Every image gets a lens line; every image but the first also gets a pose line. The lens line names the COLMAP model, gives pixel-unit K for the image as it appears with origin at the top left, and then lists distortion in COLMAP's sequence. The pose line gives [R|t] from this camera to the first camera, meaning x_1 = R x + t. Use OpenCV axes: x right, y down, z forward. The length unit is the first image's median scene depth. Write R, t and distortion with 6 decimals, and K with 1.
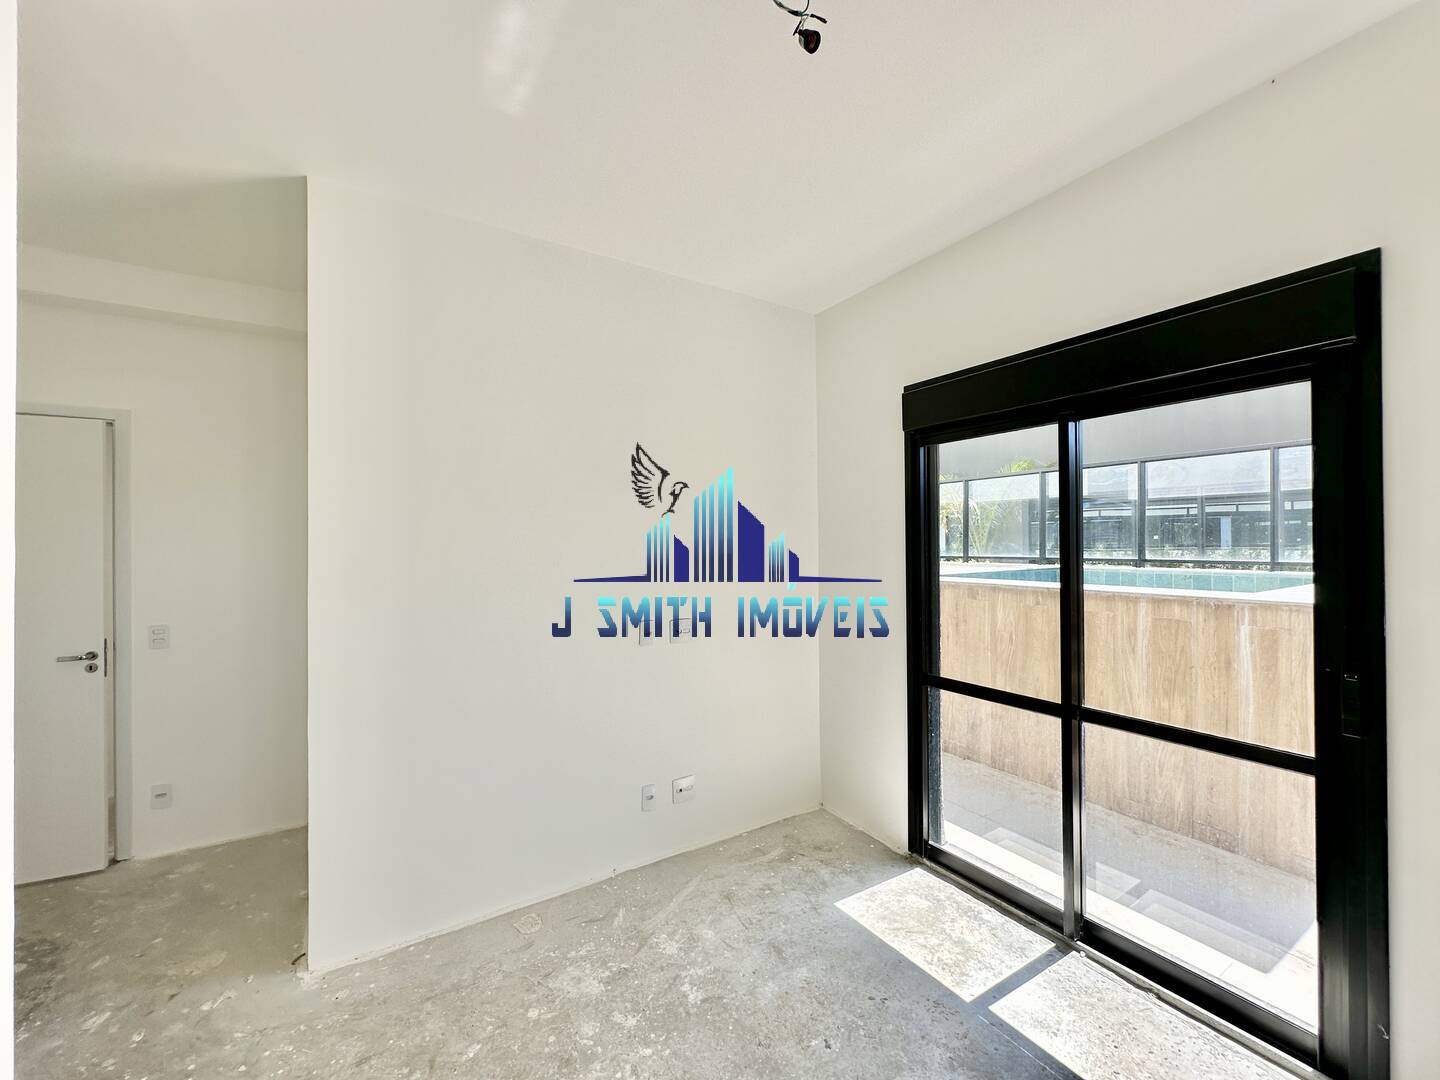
lens RADIAL K [[574.8, 0, 722.0], [0, 574.8, 538.4], [0, 0, 1]] dist [-0.006130, 0.001505]
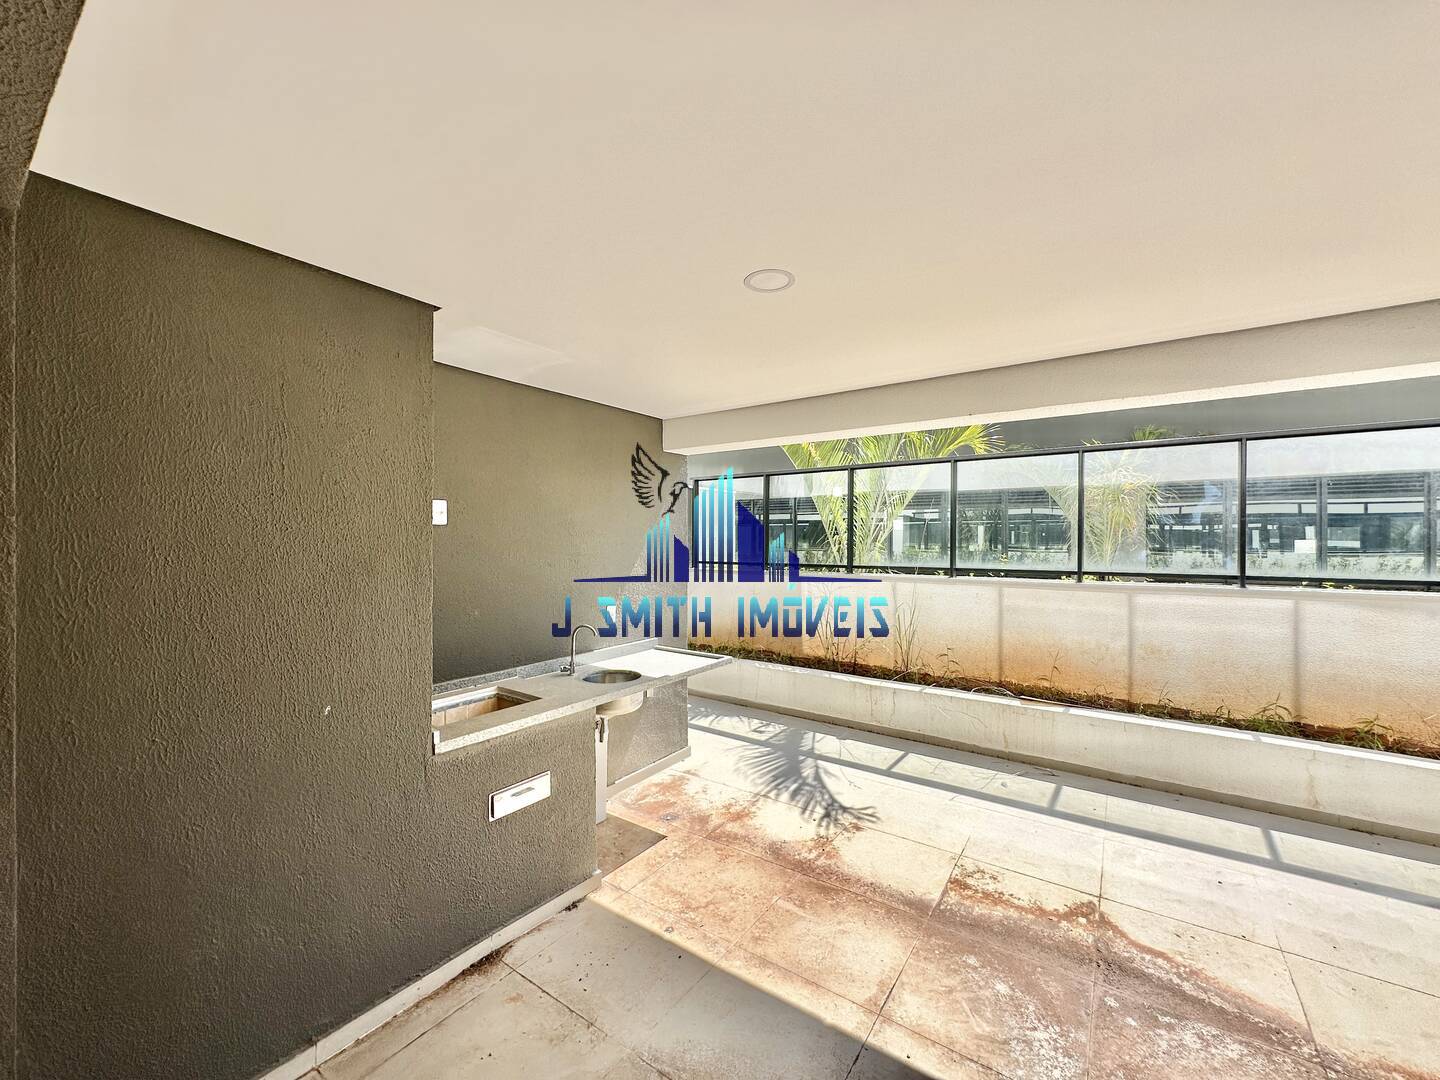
lens RADIAL K [[574.8, 0, 720.9], [0, 574.8, 536.7], [0, 0, 1]] dist [-0.006130, 0.001505]
pose [[0.922237, 0.008061, 0.386542, -0.756523], [-0.007386, 0.999967, -0.003231, 0.001373], [-0.386555, 0.000125, 0.922266, 1.751586]]
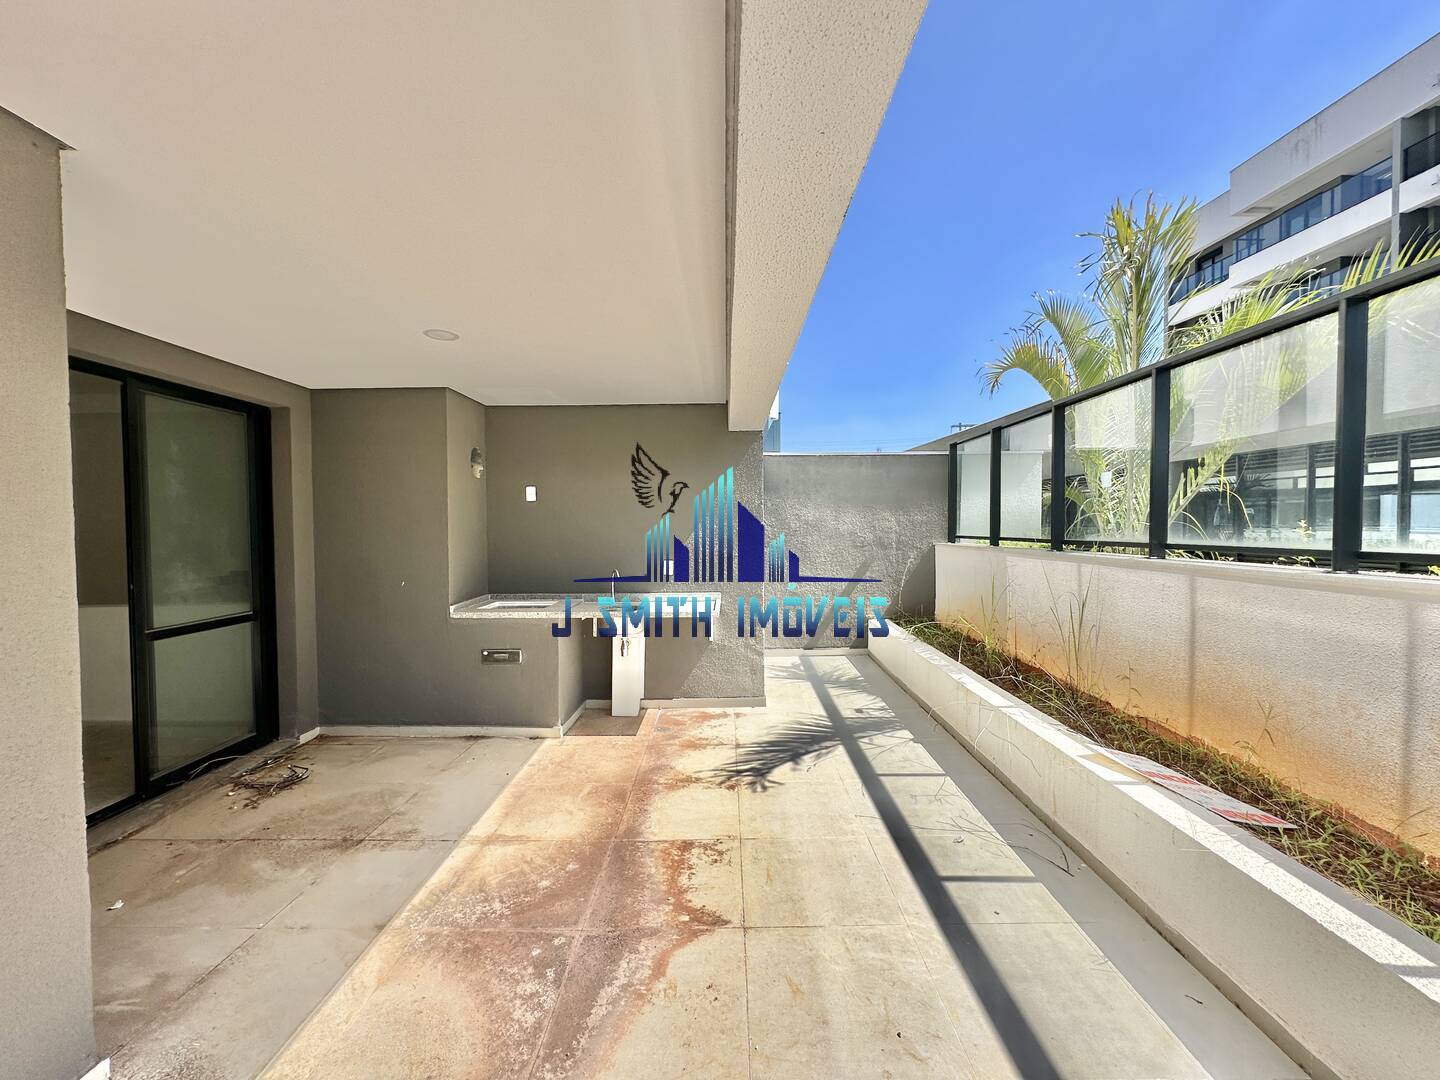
lens RADIAL K [[574.8, 0, 720.5], [0, 574.8, 537.6], [0, 0, 1]] dist [-0.006130, 0.001505]
pose [[0.842357, 0.010935, -0.538809, 0.184822], [0.003699, 0.999653, 0.026070, 0.033391], [0.538908, -0.023953, 0.842024, 1.736238]]
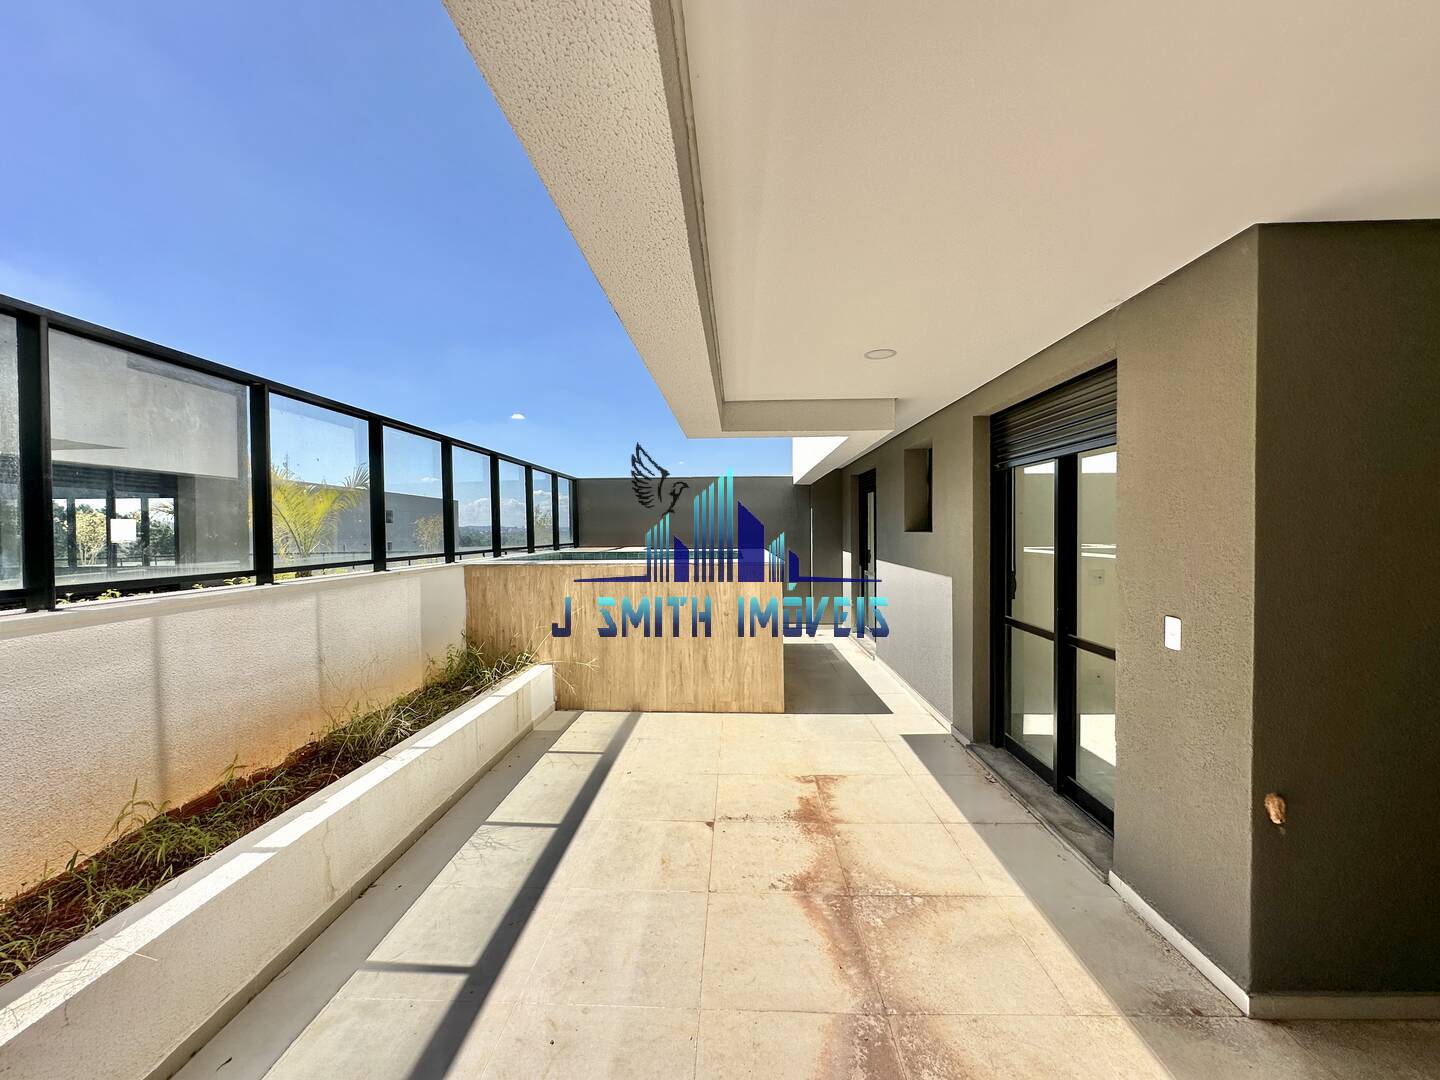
lens RADIAL K [[574.8, 0, 720.2], [0, 574.8, 541.1], [0, 0, 1]] dist [-0.006130, 0.001505]
pose [[-0.830707, 0.004604, 0.556690, -0.284734], [0.014597, 0.999802, 0.013512, 0.020186], [-0.556518, 0.019350, -0.830610, 2.445575]]
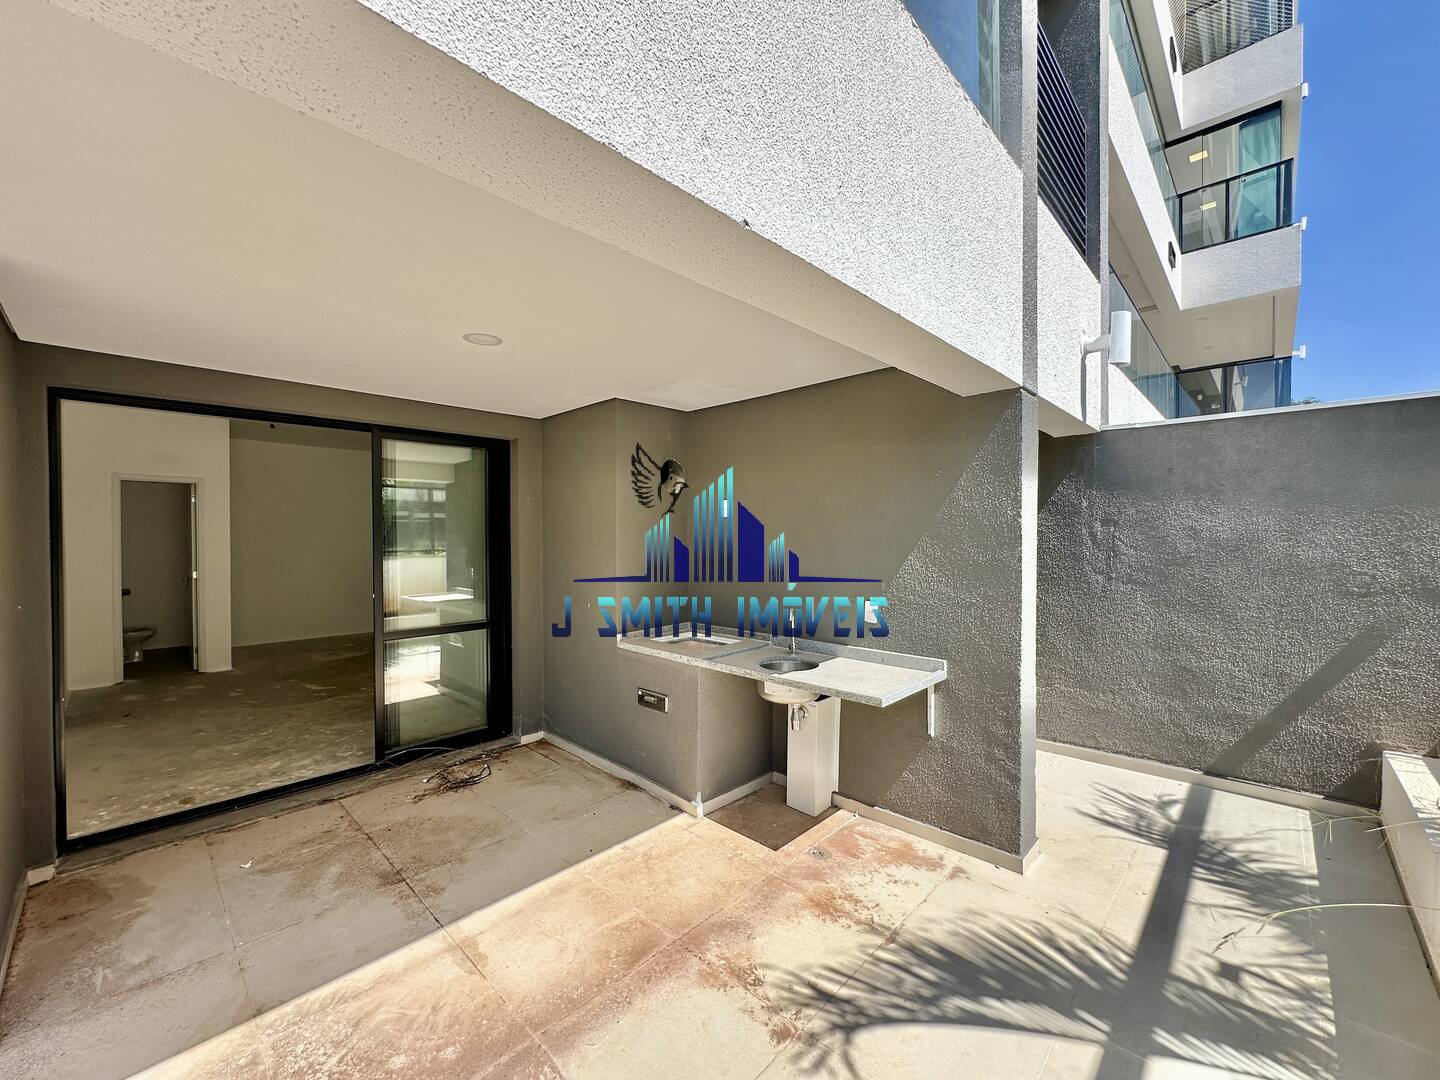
lens RADIAL K [[574.8, 0, 720.6], [0, 574.8, 542.5], [0, 0, 1]] dist [-0.006130, 0.001505]
pose [[0.245697, 0.020633, -0.969127, 0.182472], [0.006947, 0.999710, 0.023046, 0.007933], [0.969322, -0.012395, 0.245482, 2.283886]]
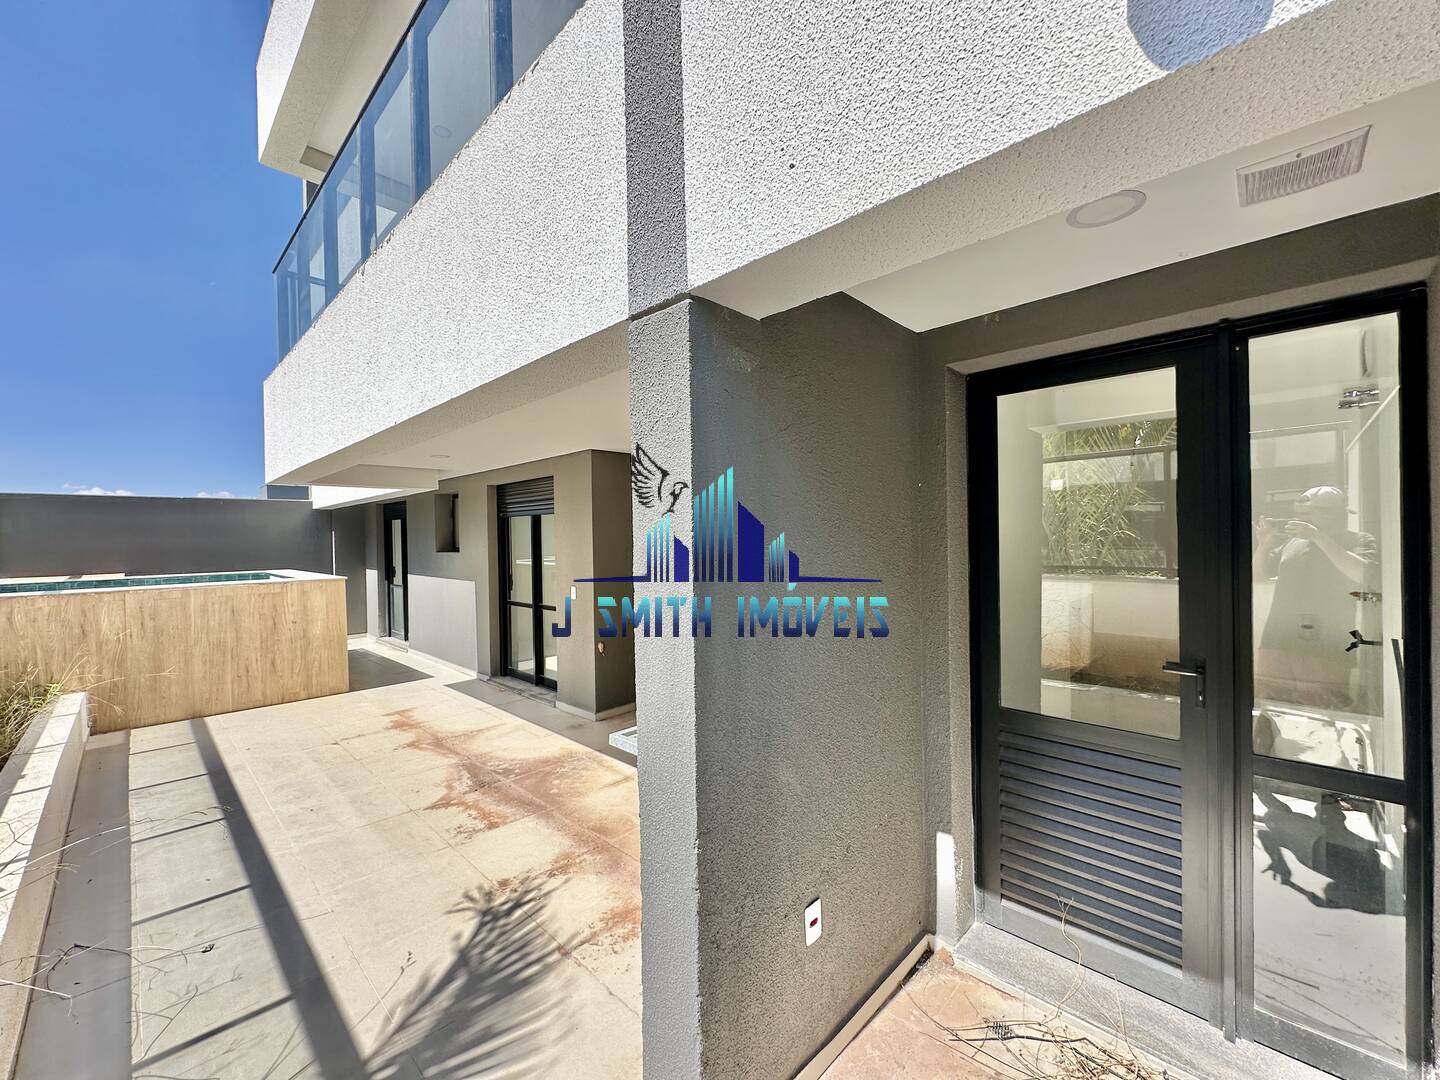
lens RADIAL K [[574.8, 0, 719.3], [0, 574.8, 542.3], [0, 0, 1]] dist [-0.006130, 0.001505]
pose [[-0.969931, 0.027781, -0.241790, -0.348976], [0.026500, 0.999612, 0.008548, -0.003464], [0.241933, 0.001884, -0.970291, 3.198133]]
